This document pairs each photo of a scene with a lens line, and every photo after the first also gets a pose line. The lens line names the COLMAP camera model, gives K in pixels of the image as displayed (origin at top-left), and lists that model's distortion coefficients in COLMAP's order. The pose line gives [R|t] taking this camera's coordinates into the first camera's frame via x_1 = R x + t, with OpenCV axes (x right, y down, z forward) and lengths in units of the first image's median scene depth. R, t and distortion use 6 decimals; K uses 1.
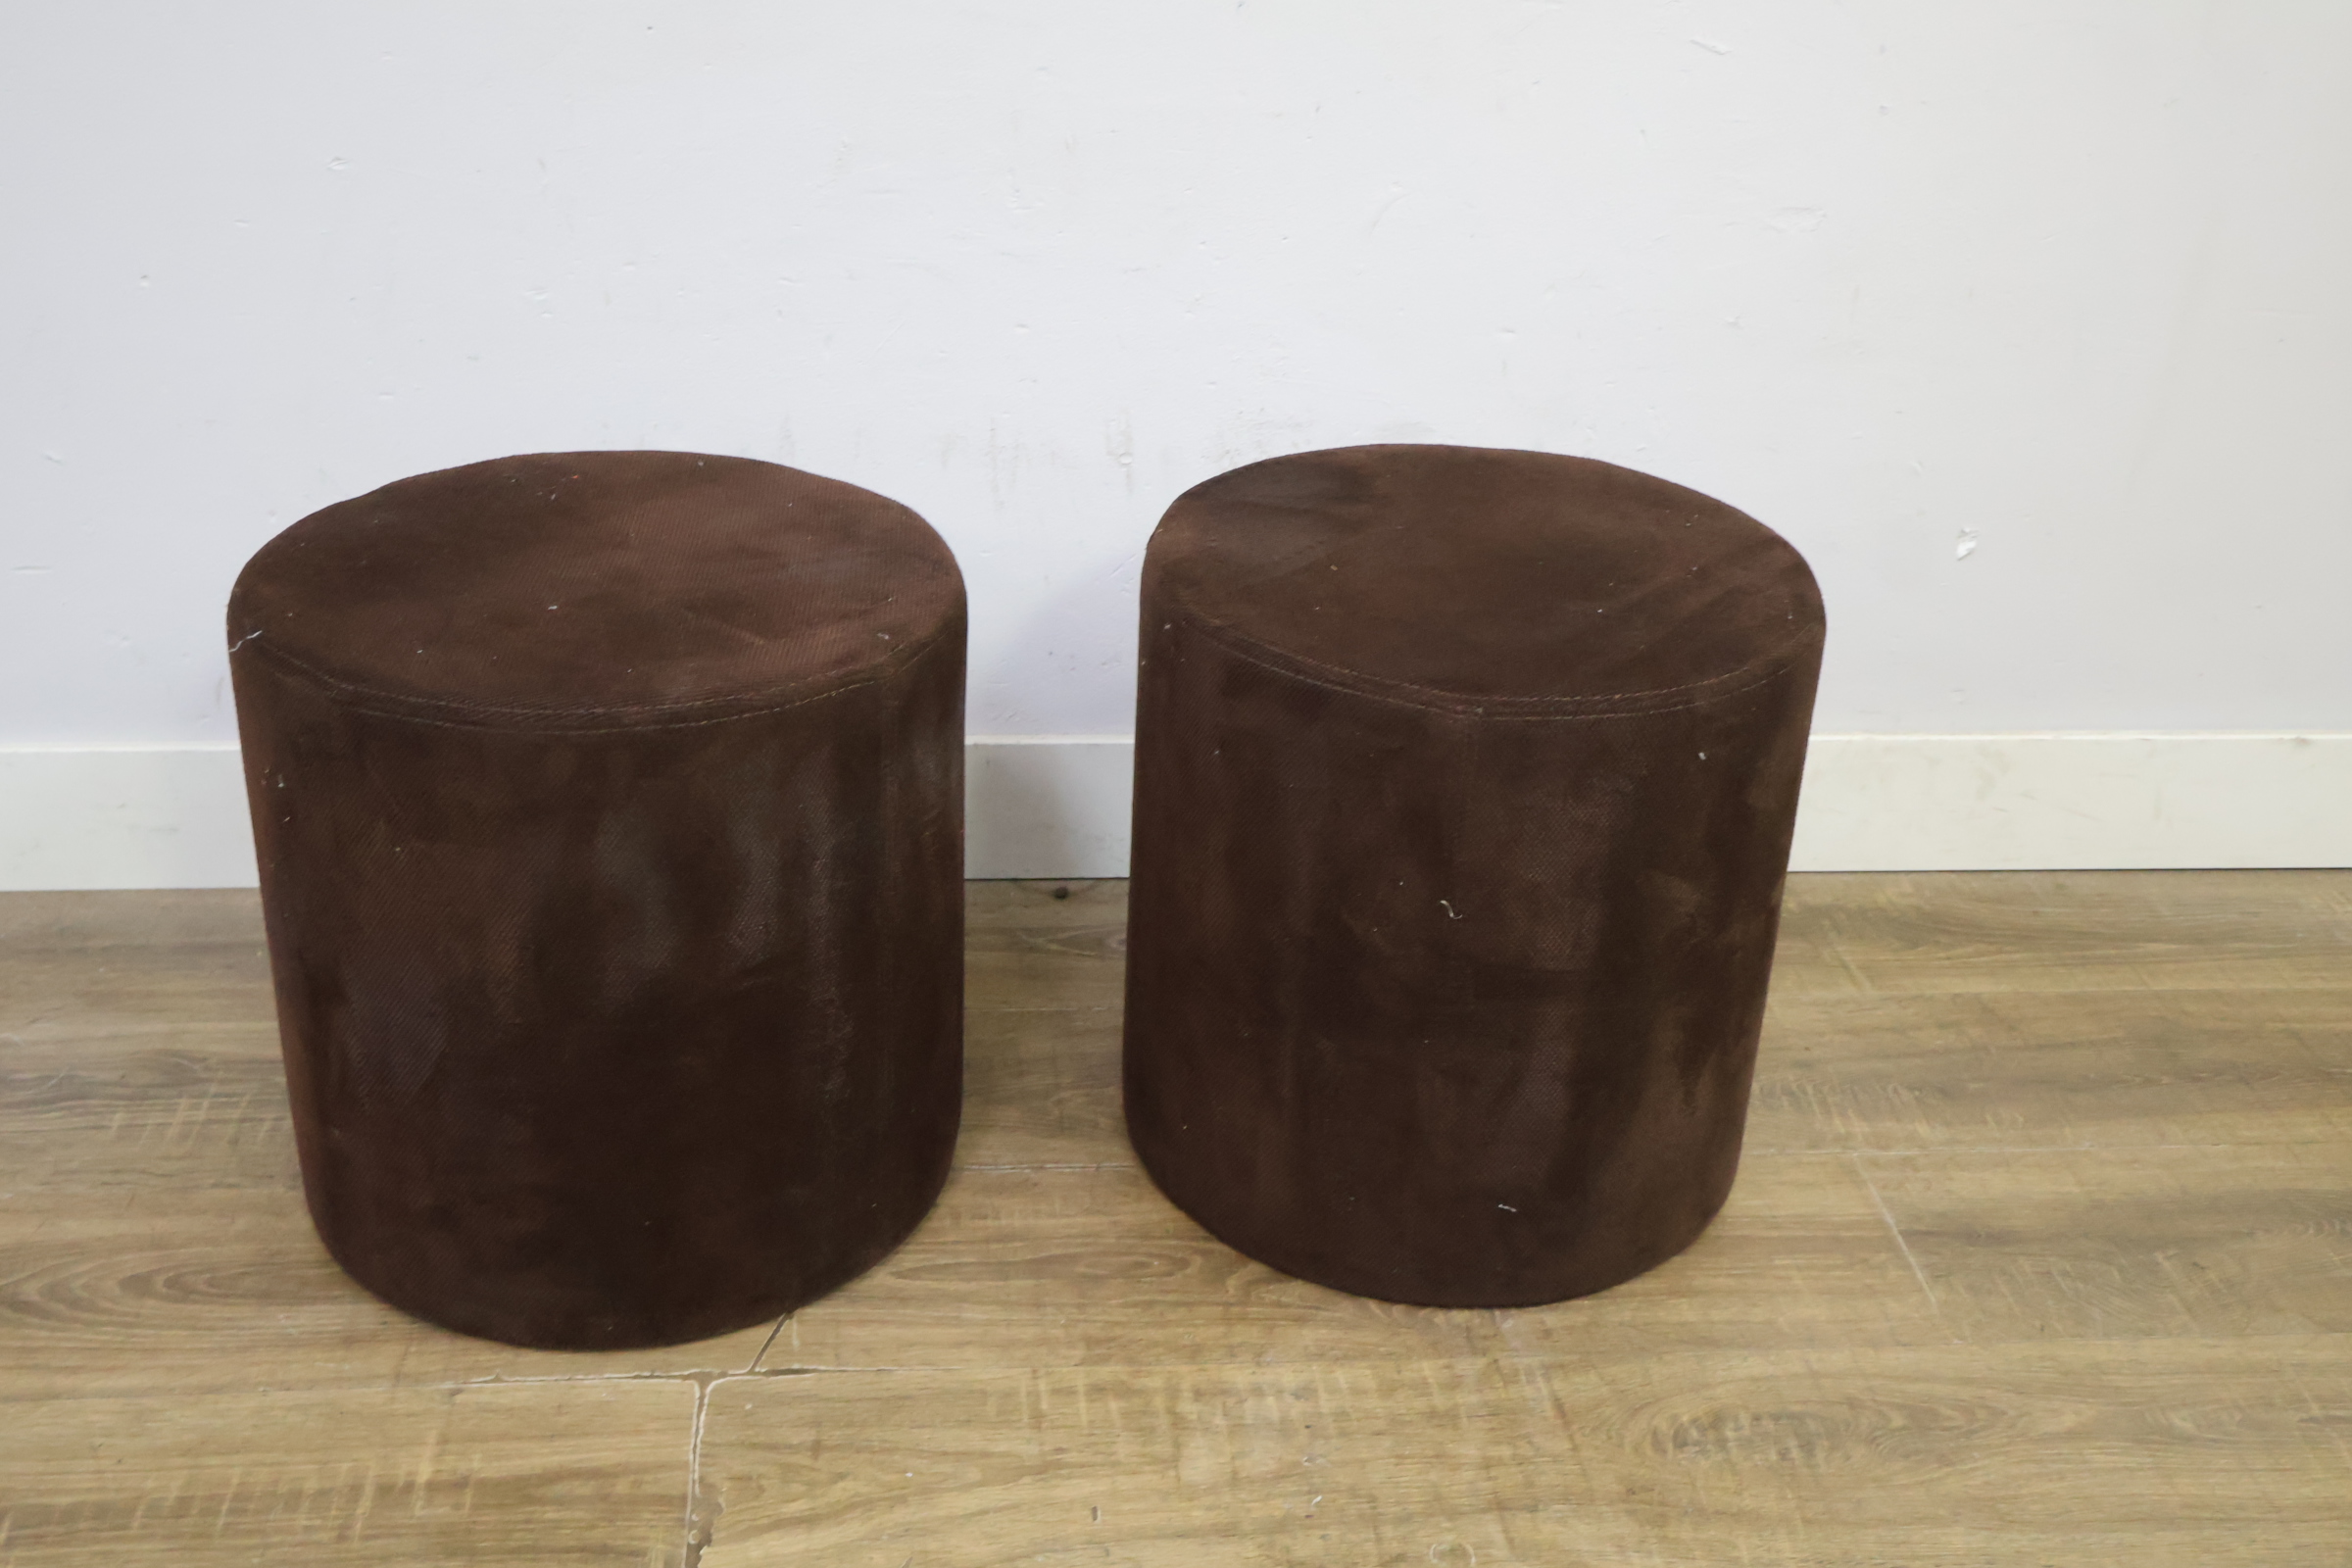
lens RADIAL K [[2697.7, 0, 1176.0], [0, 2697.7, 774.3], [0, 0, 1]] dist [0.013983, -0.017456]
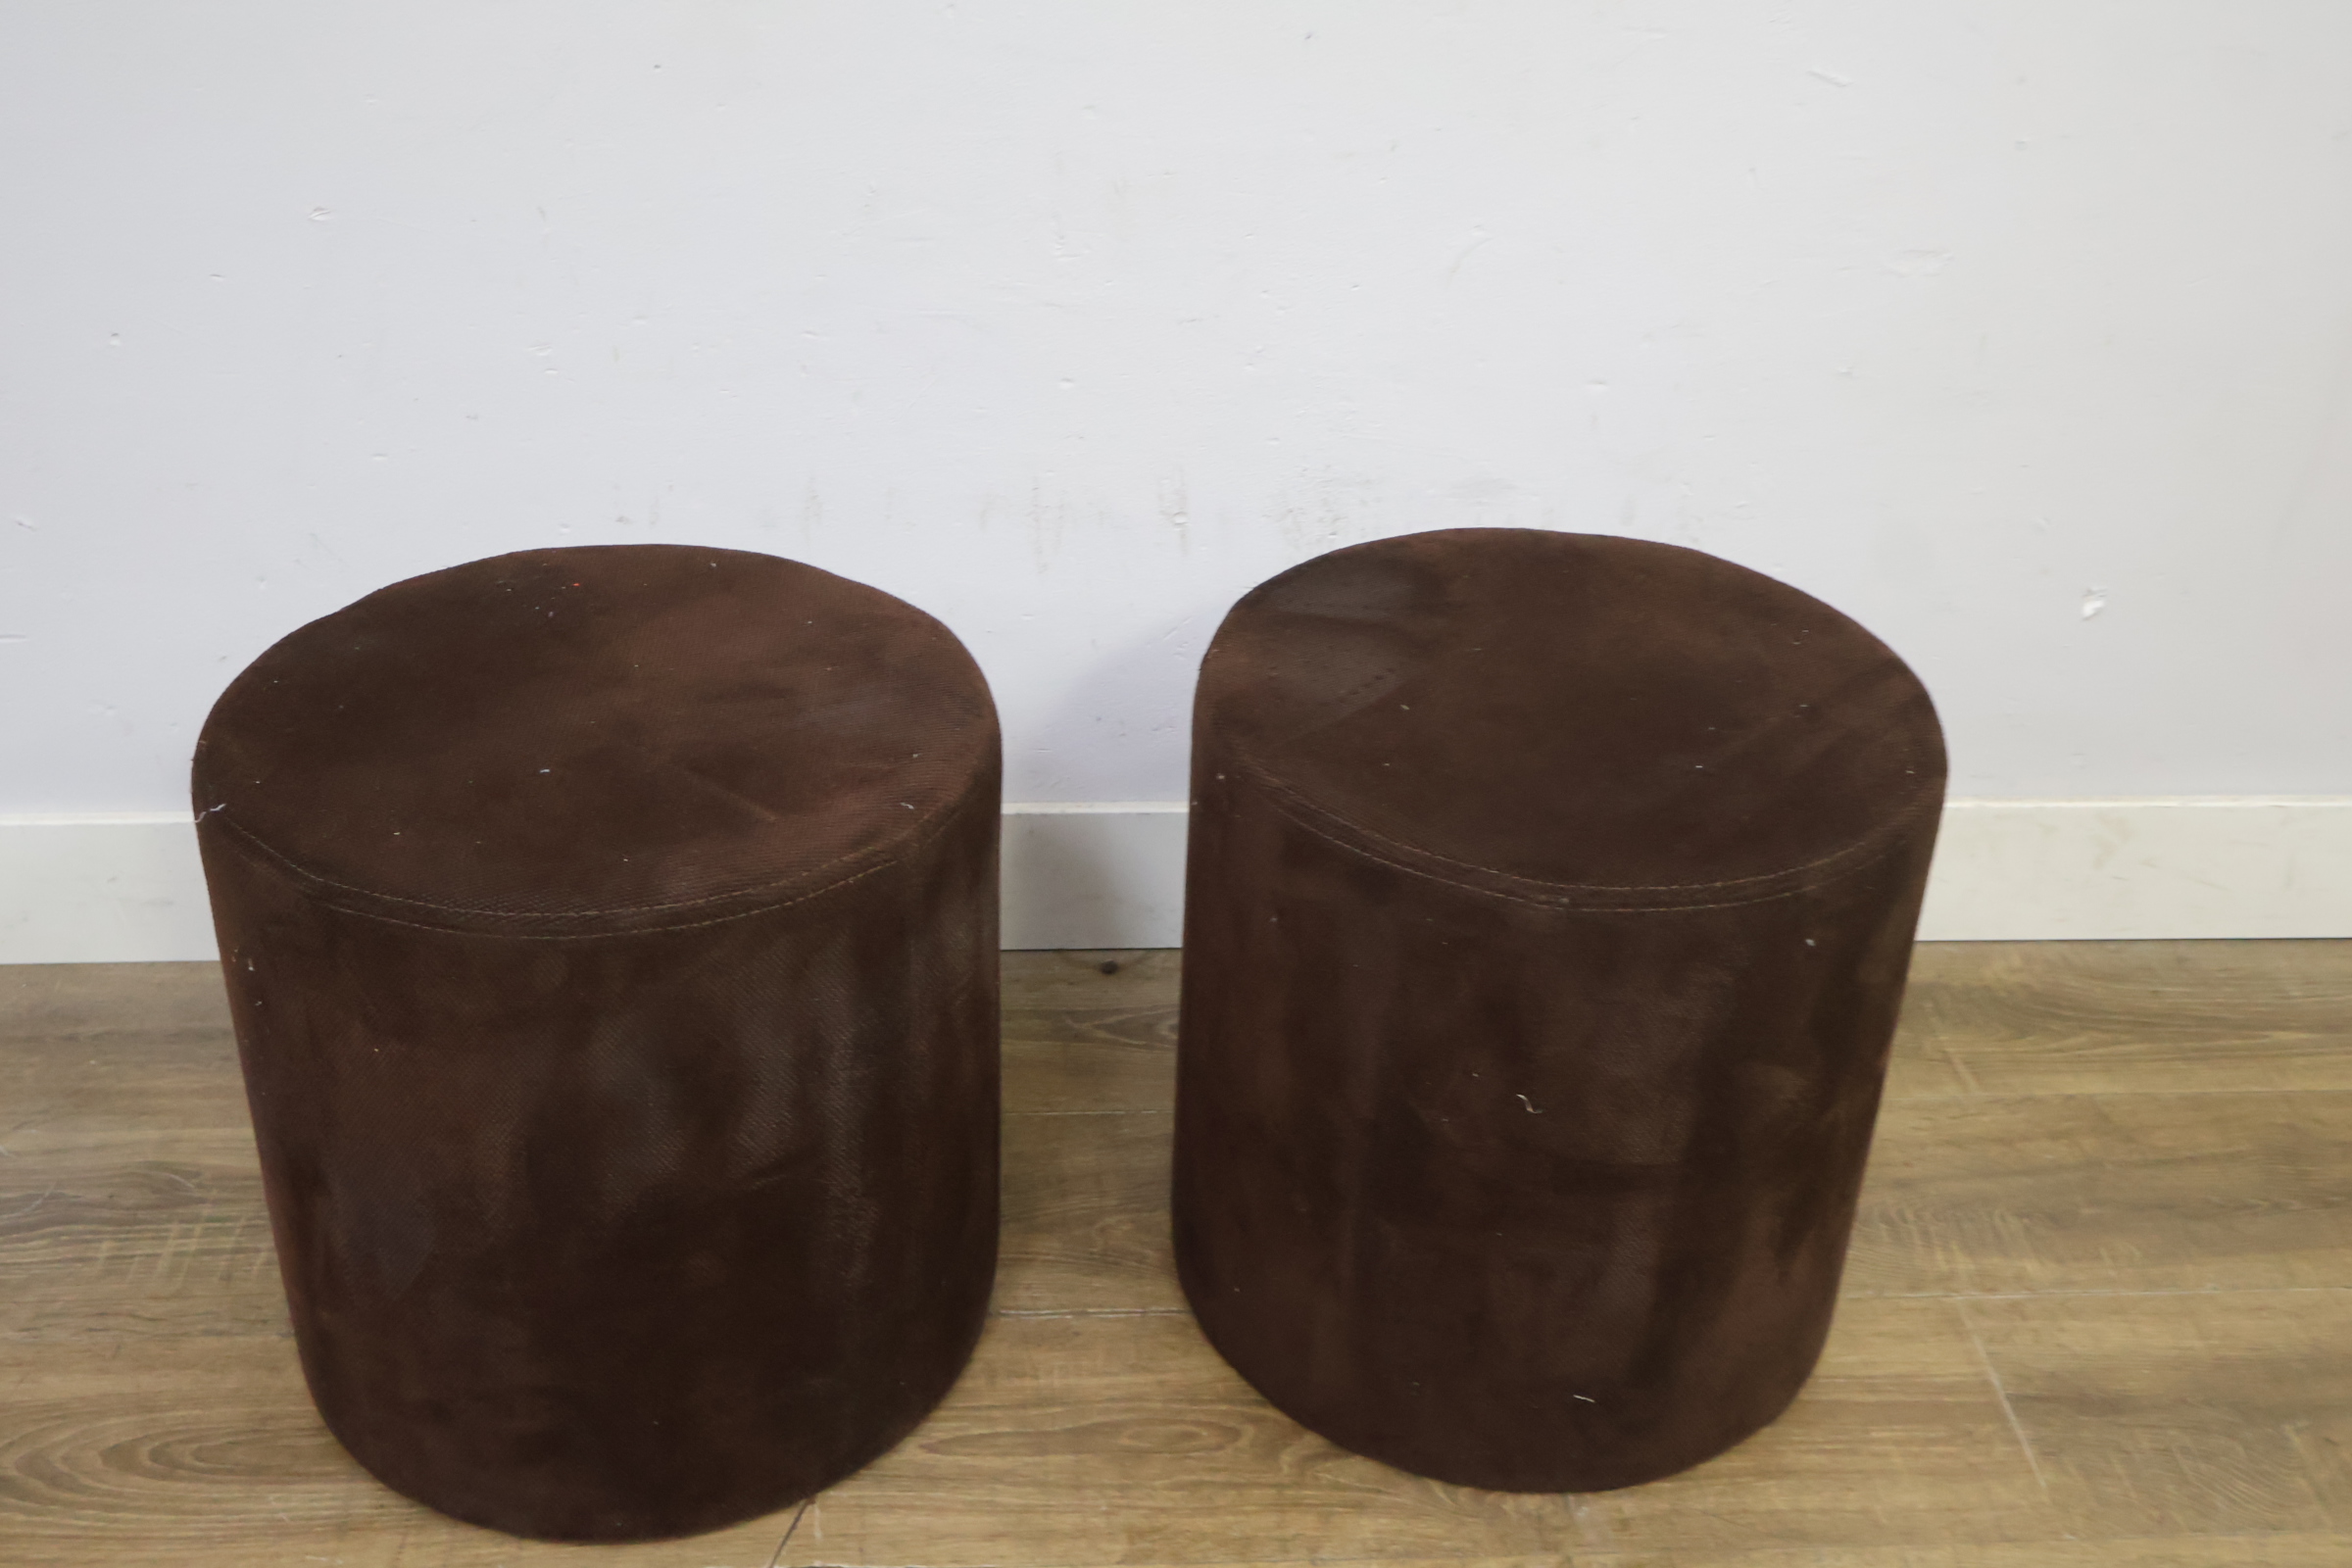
lens RADIAL K [[2697.1, 0, 1176.0], [0, 2697.1, 784.0], [0, 0, 1]] dist [0.015735, -0.012740]
pose [[0.999691, 0.007177, -0.023815, 0.003426], [-0.005284, 0.996890, 0.078627, -0.121153], [0.024306, -0.078476, 0.996620, 0.090616]]
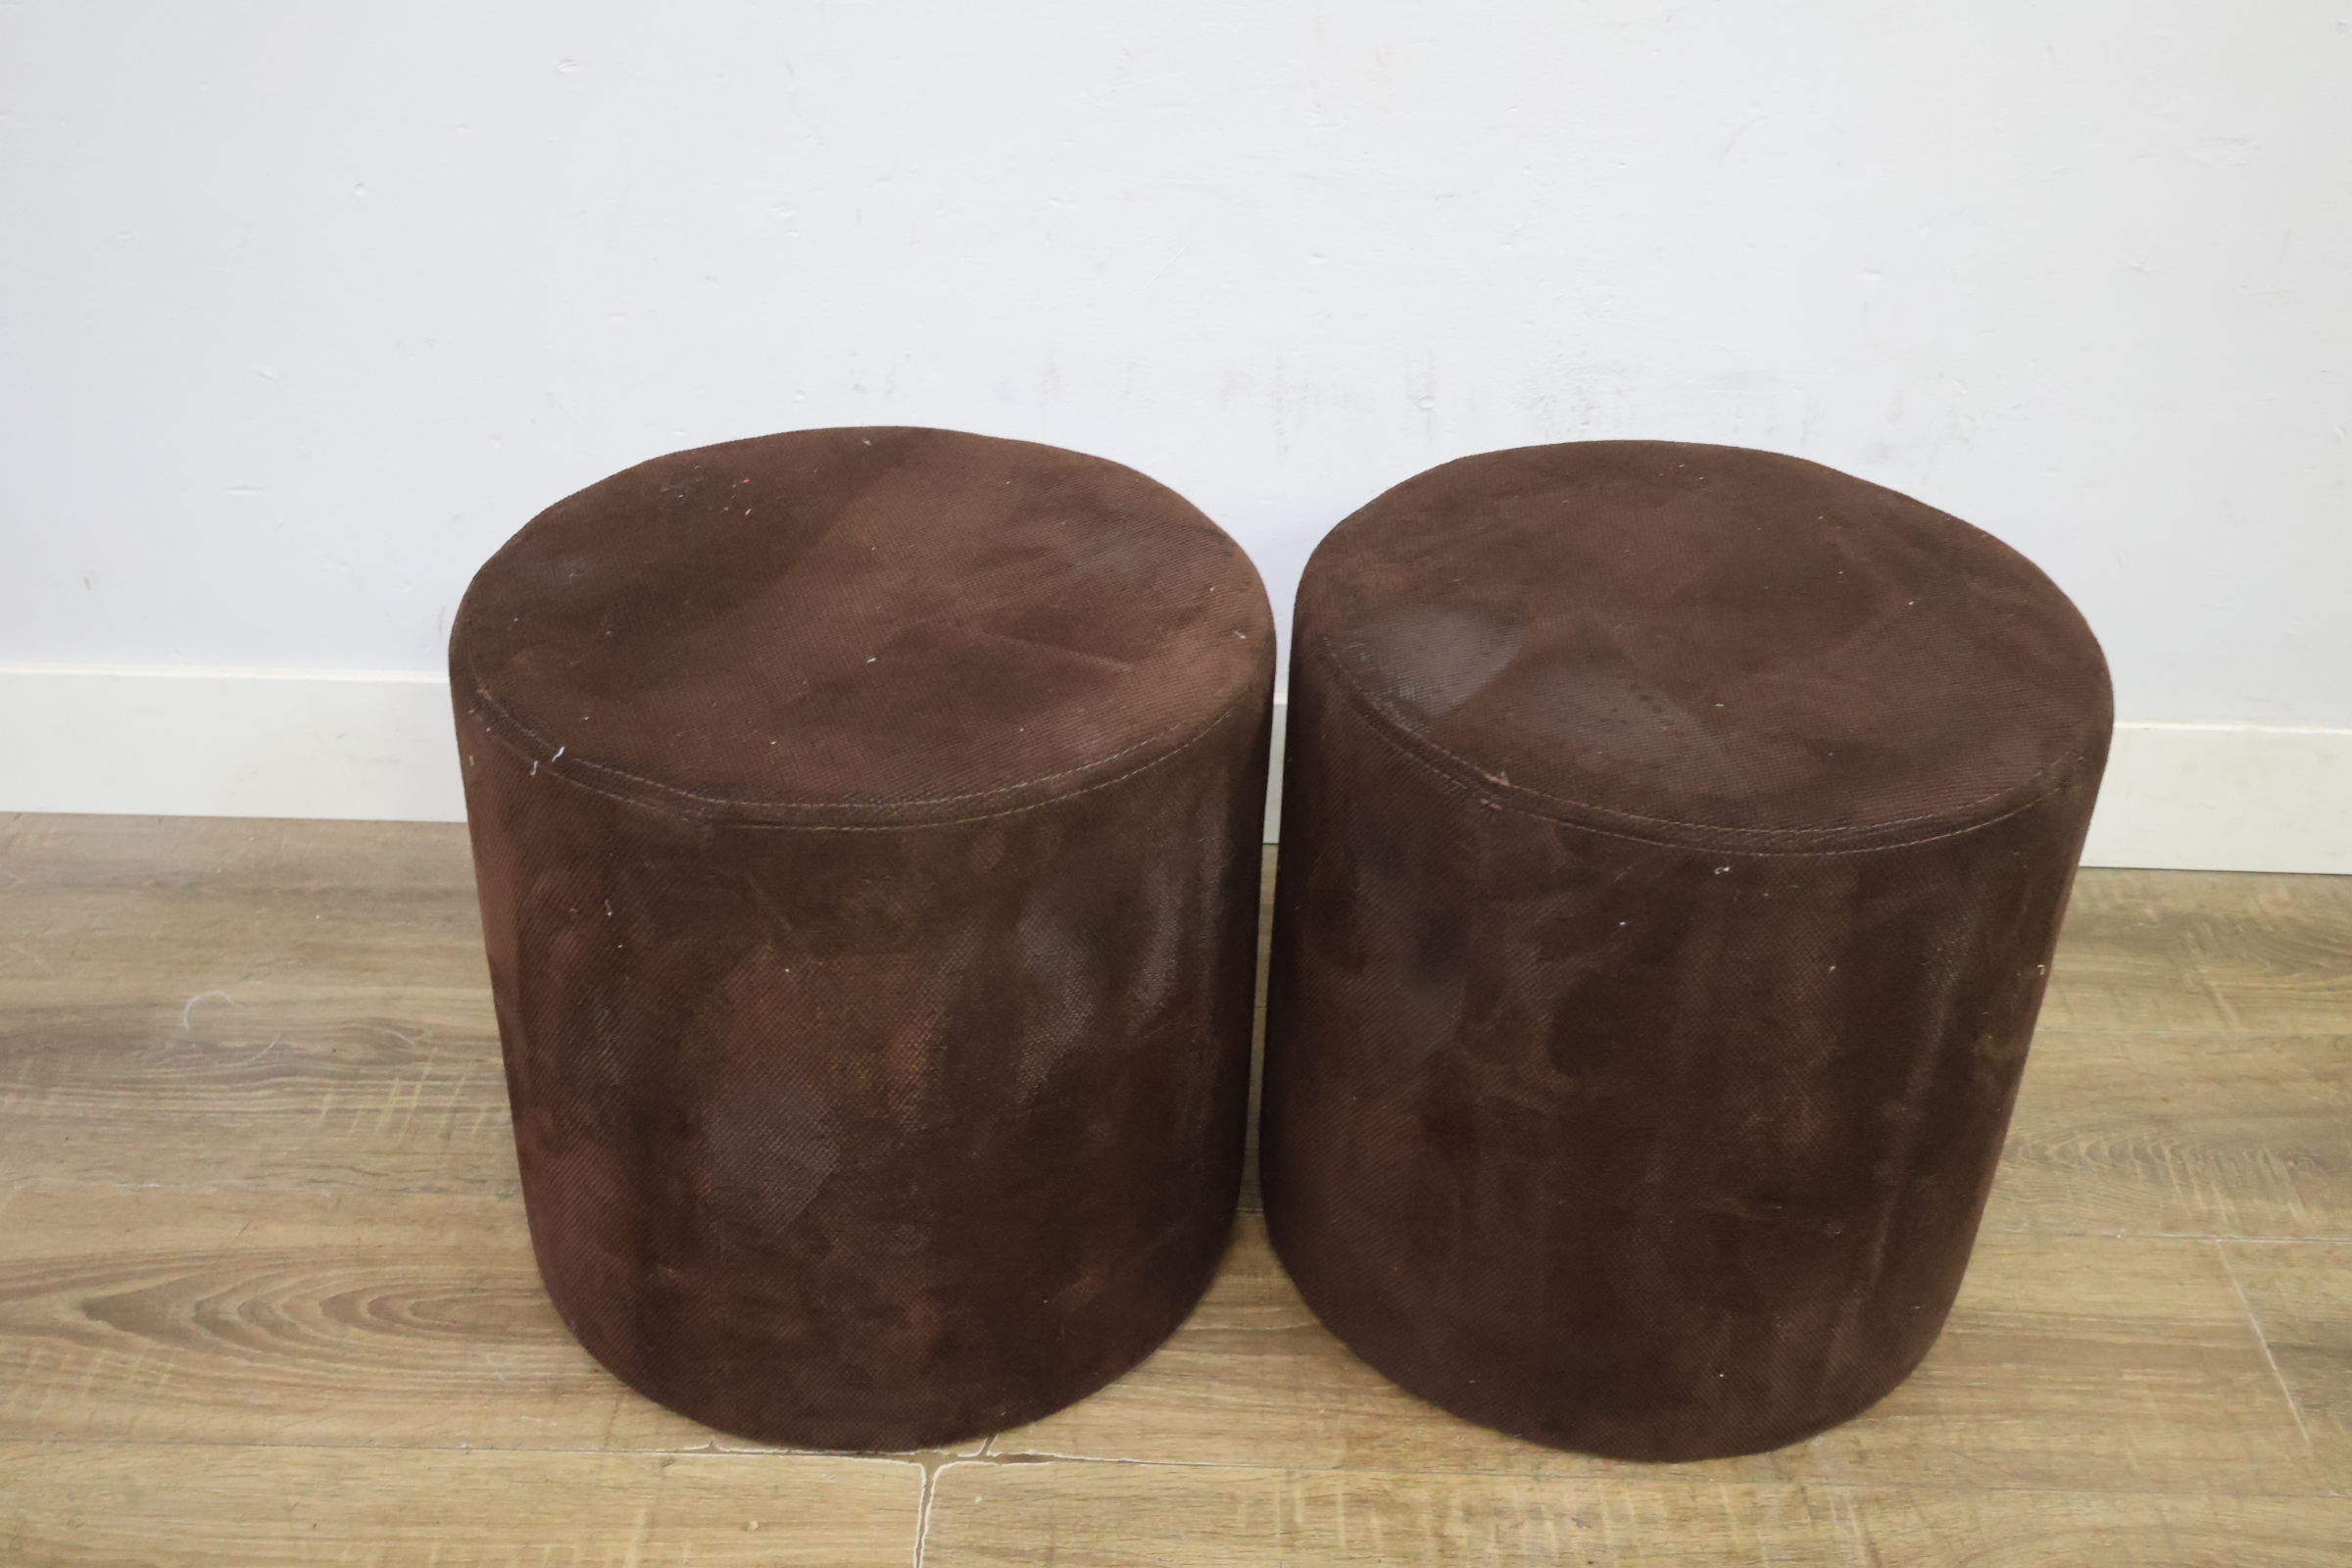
lens RADIAL K [[2697.7, 0, 1176.0], [0, 2697.7, 774.3], [0, 0, 1]] dist [0.013983, -0.017456]
pose [[0.994943, 0.044622, -0.089981, -0.018646], [-0.034672, 0.993409, 0.109256, -0.109410], [0.094263, -0.105584, 0.989933, 0.116675]]
